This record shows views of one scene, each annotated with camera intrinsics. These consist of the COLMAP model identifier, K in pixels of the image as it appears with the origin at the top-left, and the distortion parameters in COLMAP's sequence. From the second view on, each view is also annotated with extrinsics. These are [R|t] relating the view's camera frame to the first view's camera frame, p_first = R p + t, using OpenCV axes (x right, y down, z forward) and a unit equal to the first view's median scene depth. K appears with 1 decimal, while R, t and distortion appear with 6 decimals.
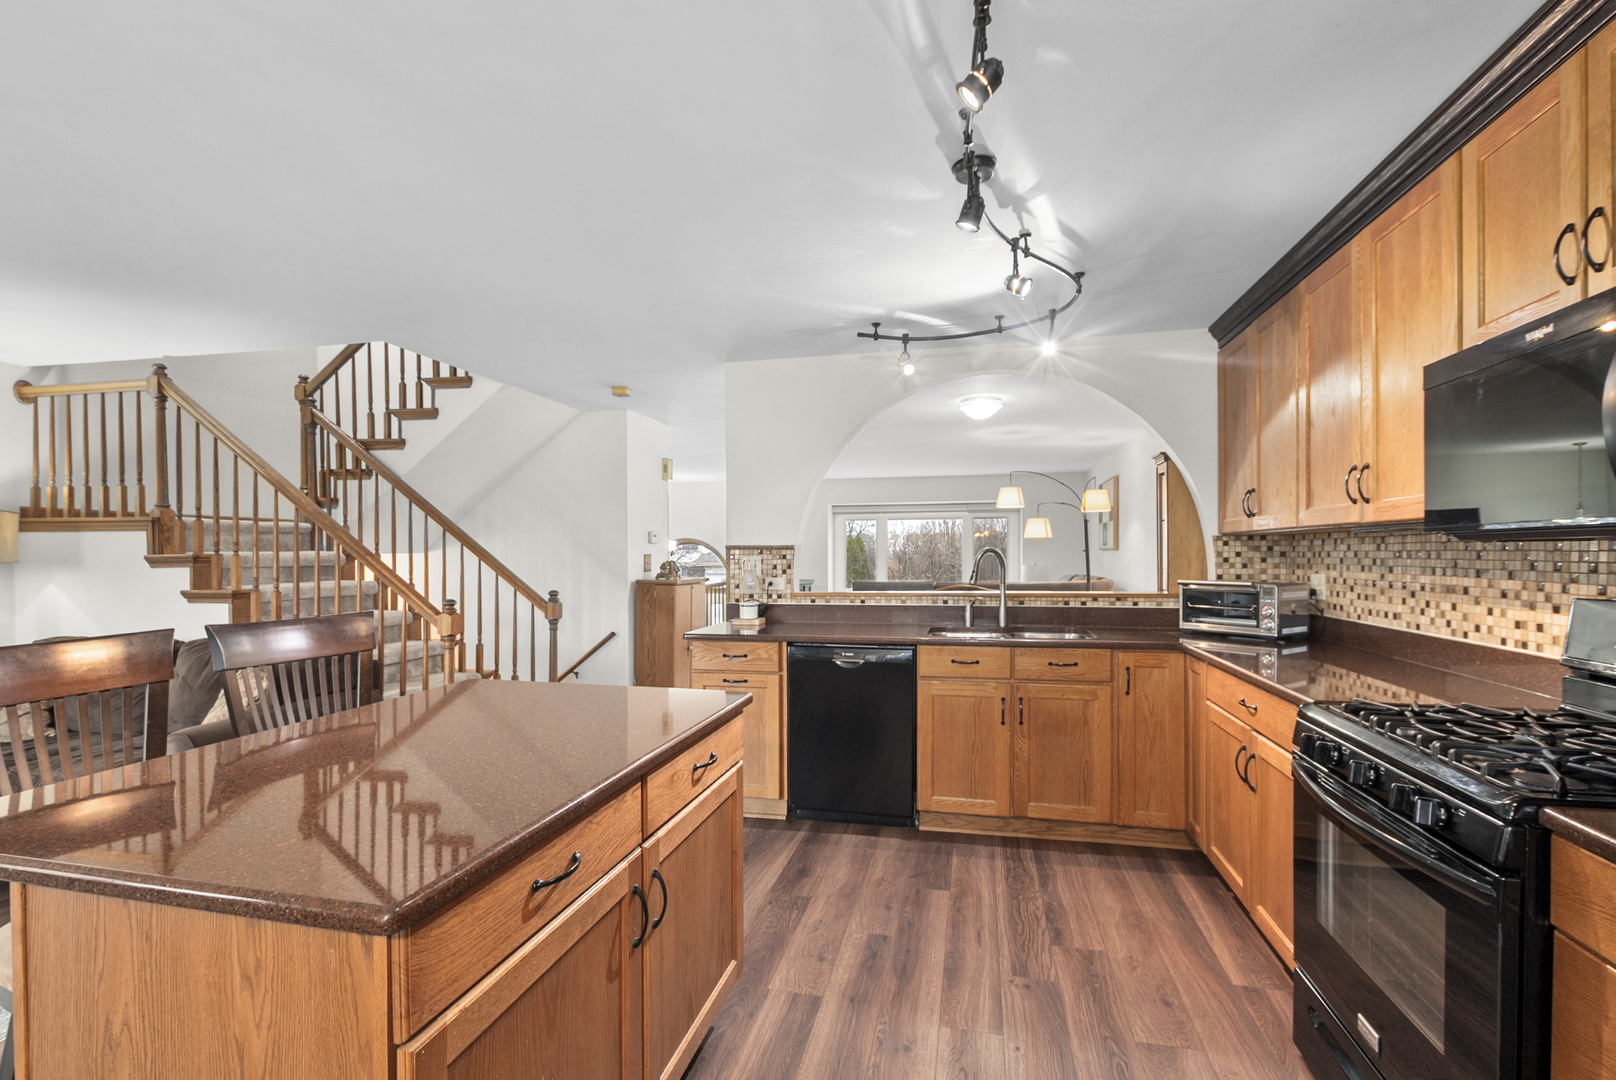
lens RADIAL K [[716.1, 0, 812.3], [0, 716.1, 565.3], [0, 0, 1]] dist [-0.000352, -0.000374]
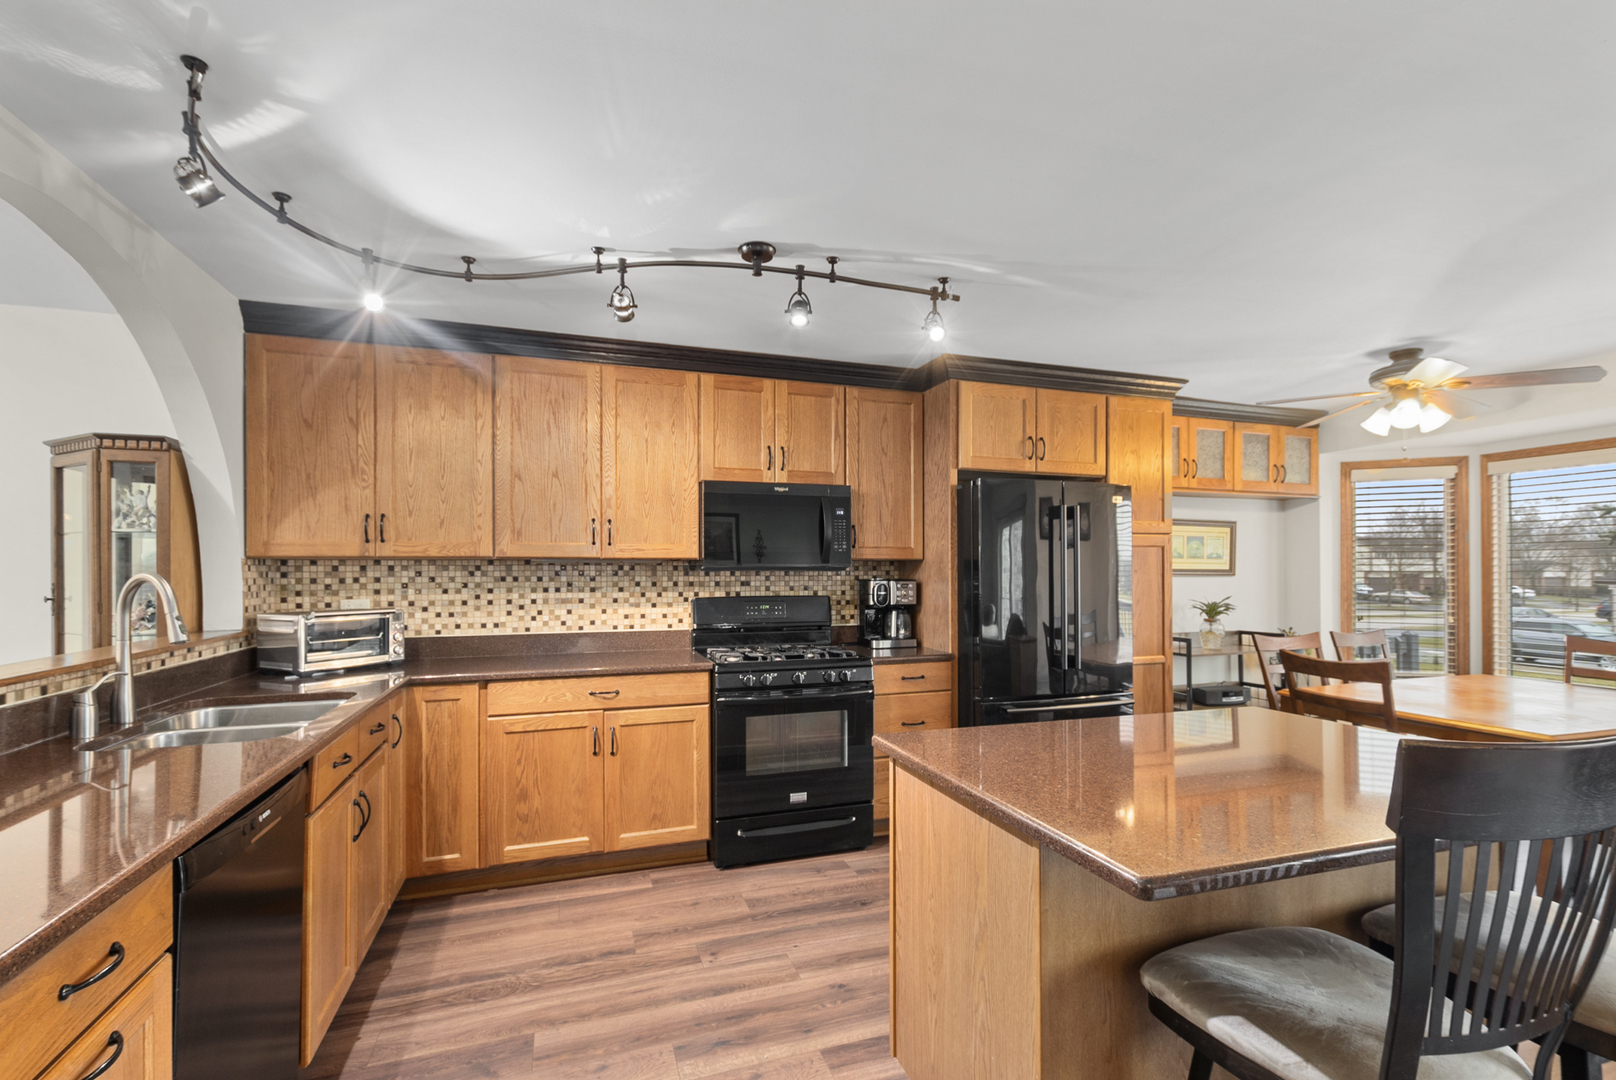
lens RADIAL K [[716.1, 0, 812.3], [0, 716.1, 565.3], [0, 0, 1]] dist [-0.000352, -0.000374]
pose [[-0.526915, 0.014986, 0.849786, -0.652152], [0.020485, 0.999778, -0.004930, -0.022996], [-0.849671, 0.014810, -0.527105, 1.237754]]
